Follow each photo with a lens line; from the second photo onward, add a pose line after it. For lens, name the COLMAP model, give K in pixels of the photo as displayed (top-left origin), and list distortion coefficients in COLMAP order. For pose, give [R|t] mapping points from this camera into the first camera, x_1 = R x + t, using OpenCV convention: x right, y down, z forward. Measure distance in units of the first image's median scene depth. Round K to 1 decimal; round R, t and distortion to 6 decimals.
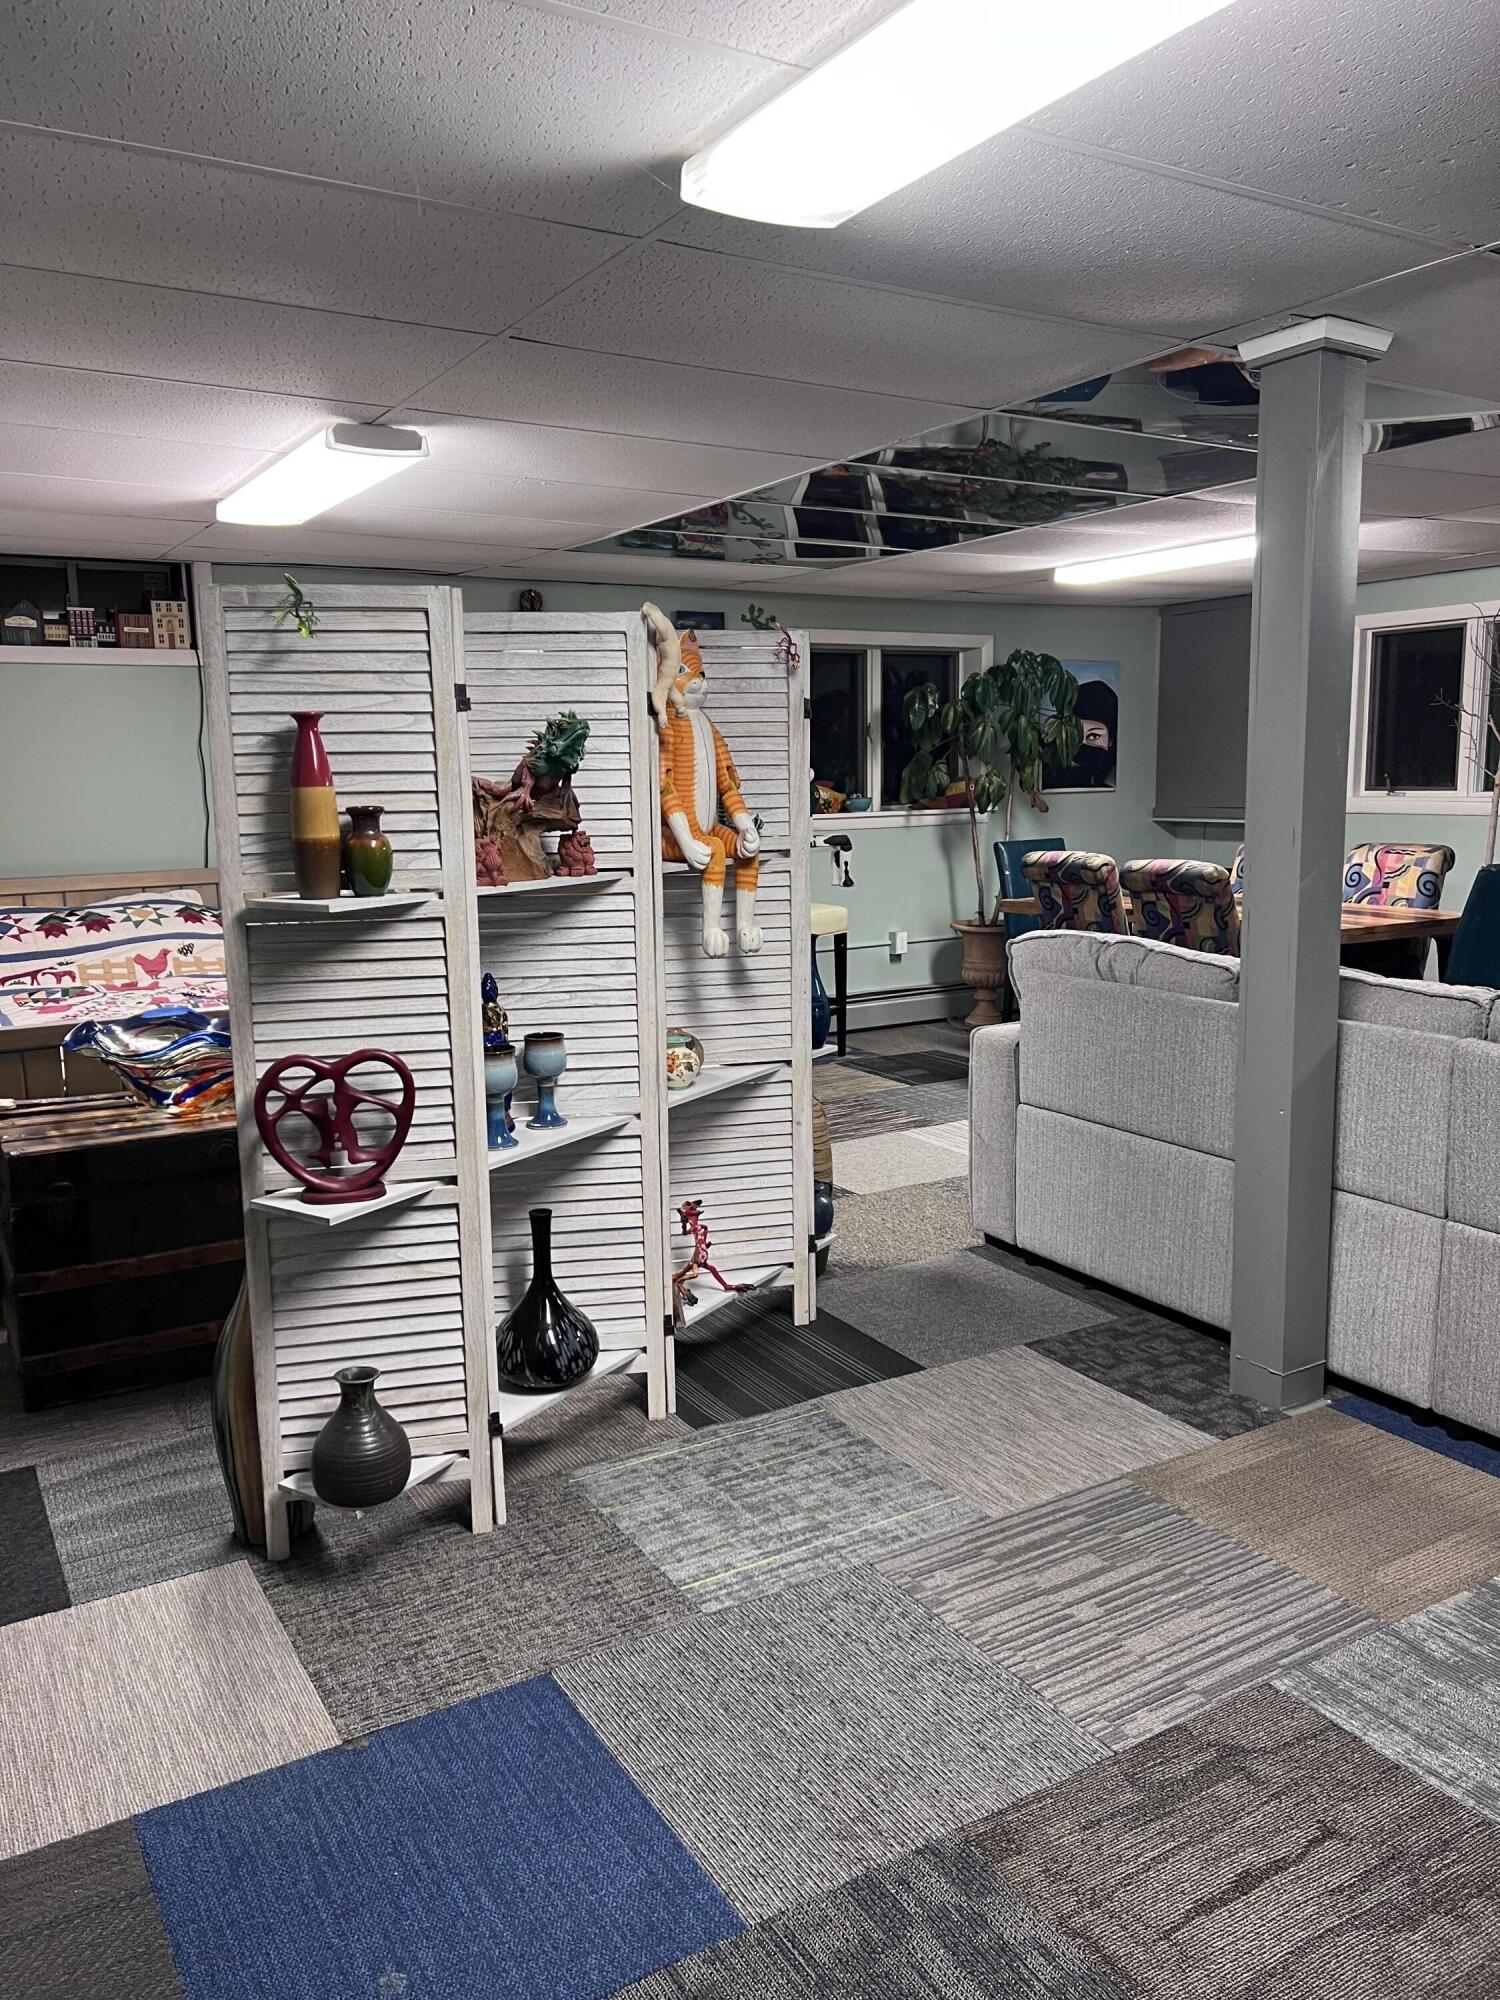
lens RADIAL K [[1492.2, 0, 749.6], [0, 1492.2, 1013.5], [0, 0, 1]] dist [0.034565, -0.040654]
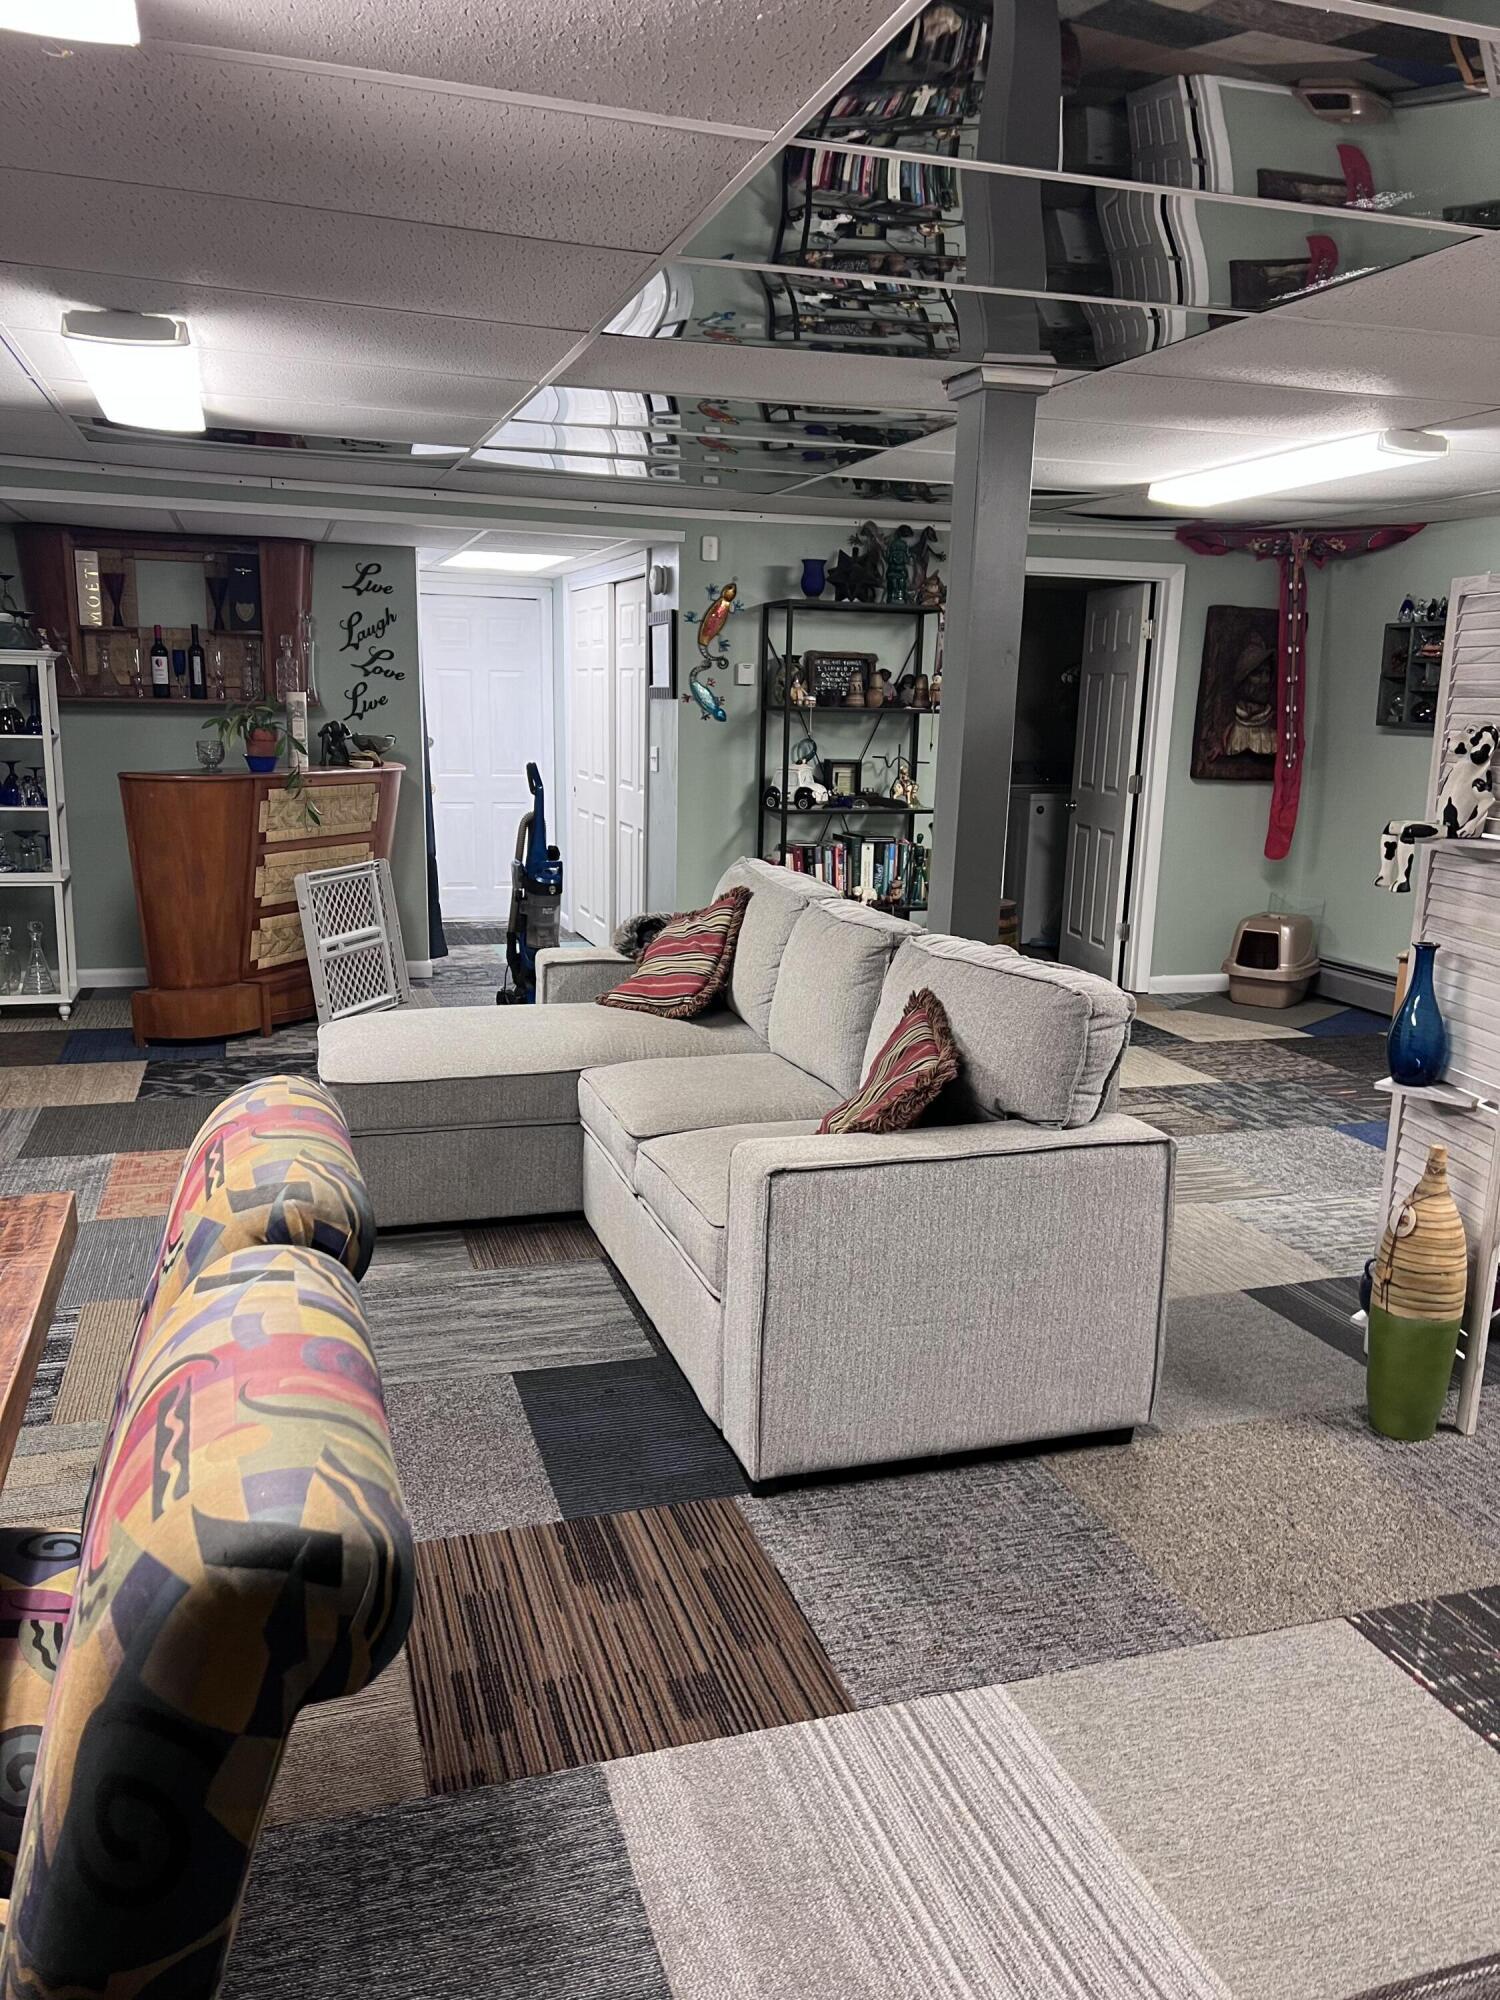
lens RADIAL K [[1492.2, 0, 749.6], [0, 1492.2, 1013.5], [0, 0, 1]] dist [0.034565, -0.040654]
pose [[-0.973074, -0.060102, 0.222520, 0.312409], [0.024693, 0.932667, 0.359893, -0.461147], [-0.229168, 0.355697, -0.906069, 2.646577]]
